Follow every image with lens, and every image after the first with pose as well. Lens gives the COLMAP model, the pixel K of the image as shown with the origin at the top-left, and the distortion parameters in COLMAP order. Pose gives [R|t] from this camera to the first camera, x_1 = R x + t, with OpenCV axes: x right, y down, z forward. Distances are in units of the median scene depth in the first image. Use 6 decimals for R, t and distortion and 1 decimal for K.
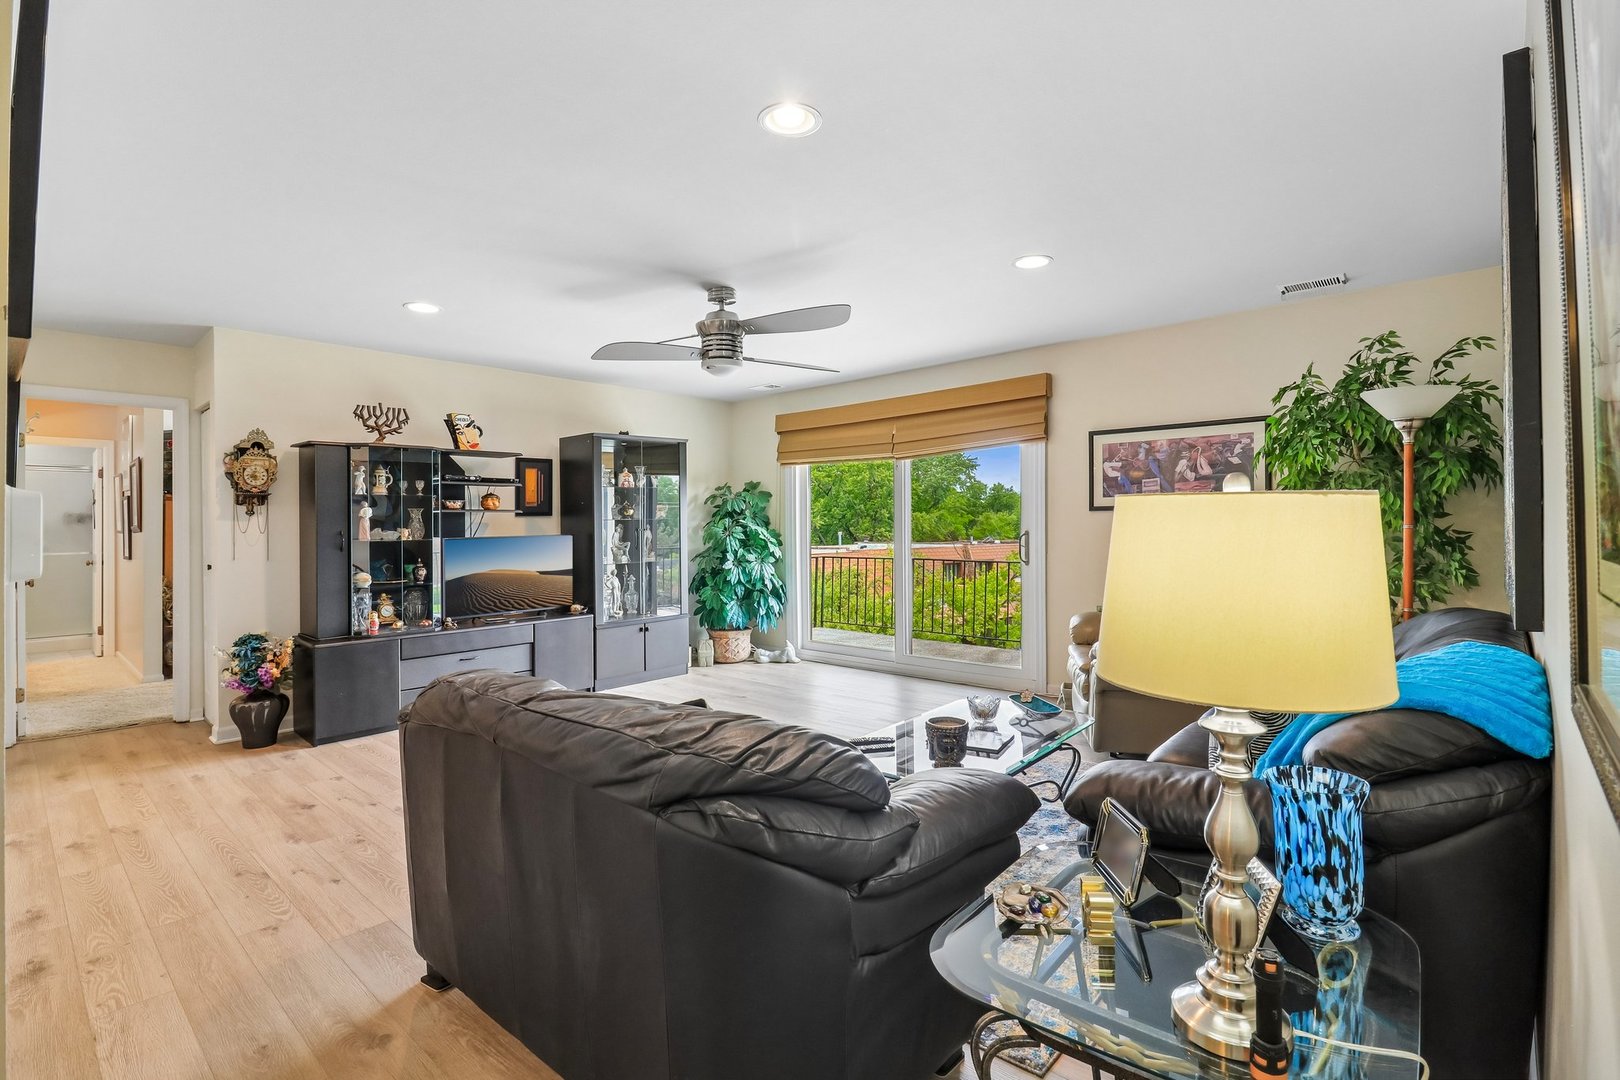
lens RADIAL K [[744.1, 0, 813.3], [0, 744.1, 523.9], [0, 0, 1]] dist [-0.000751, -0.005278]
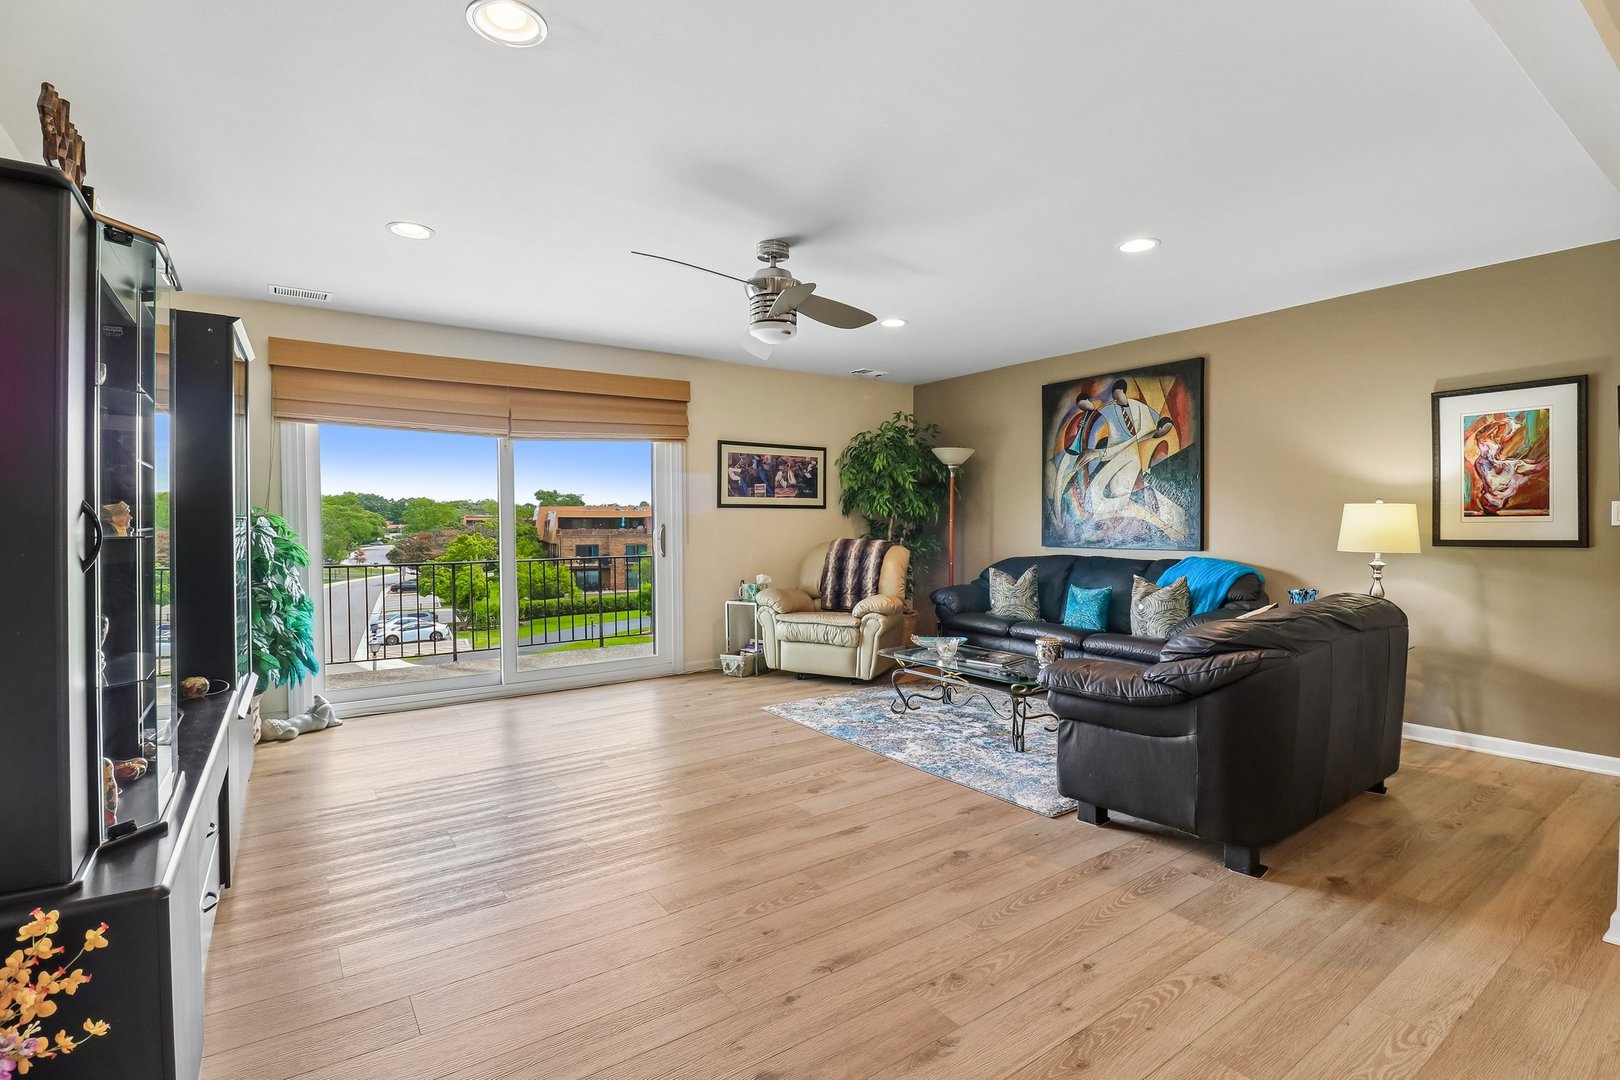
lens RADIAL K [[772.4, 0, 806.5], [0, 772.4, 522.6], [0, 0, 1]] dist [-0.002261, -0.011209]
pose [[0.222464, 0.014586, 0.974832, -0.853910], [0.000555, 0.999886, -0.015088, 0.027312], [-0.974941, 0.003898, 0.222431, 0.641565]]
